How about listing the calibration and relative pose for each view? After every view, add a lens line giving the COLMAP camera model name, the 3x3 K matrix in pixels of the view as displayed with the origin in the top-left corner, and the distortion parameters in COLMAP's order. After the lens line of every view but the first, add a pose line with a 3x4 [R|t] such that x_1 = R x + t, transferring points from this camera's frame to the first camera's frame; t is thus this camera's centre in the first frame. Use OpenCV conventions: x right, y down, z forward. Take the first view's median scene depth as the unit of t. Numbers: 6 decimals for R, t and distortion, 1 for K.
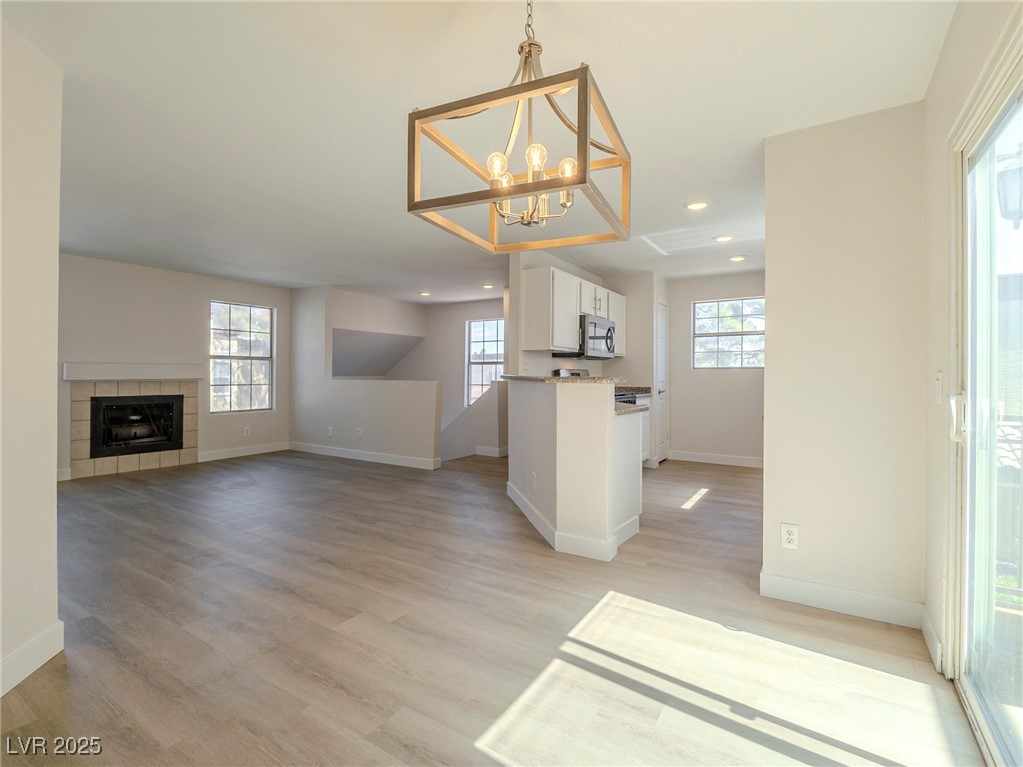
lens RADIAL K [[480.7, 0, 514.3], [0, 480.7, 380.0], [0, 0, 1]] dist [0.033090, -0.036205]
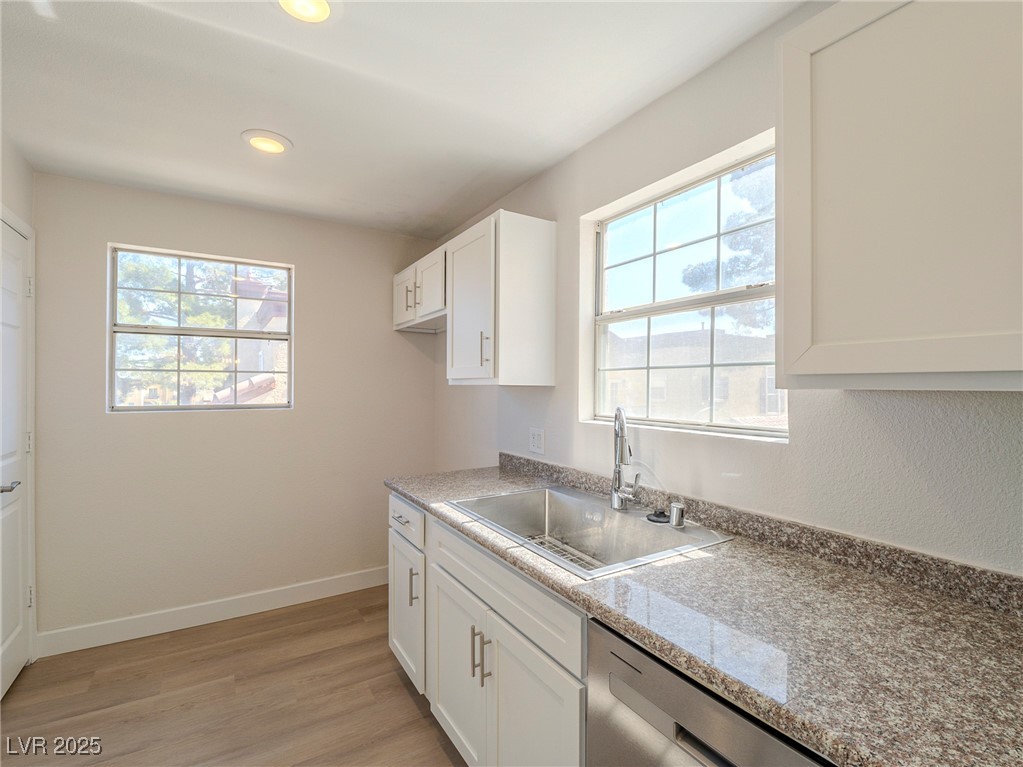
lens RADIAL K [[477.6, 0, 514.3], [0, 477.6, 384.5], [0, 0, 1]] dist [0.028320, -0.027999]
pose [[0.438308, 0.000155, 0.898825, 0.176287], [0.008895, 0.999950, -0.004511, -0.044788], [-0.898781, 0.009972, 0.438285, 0.582979]]
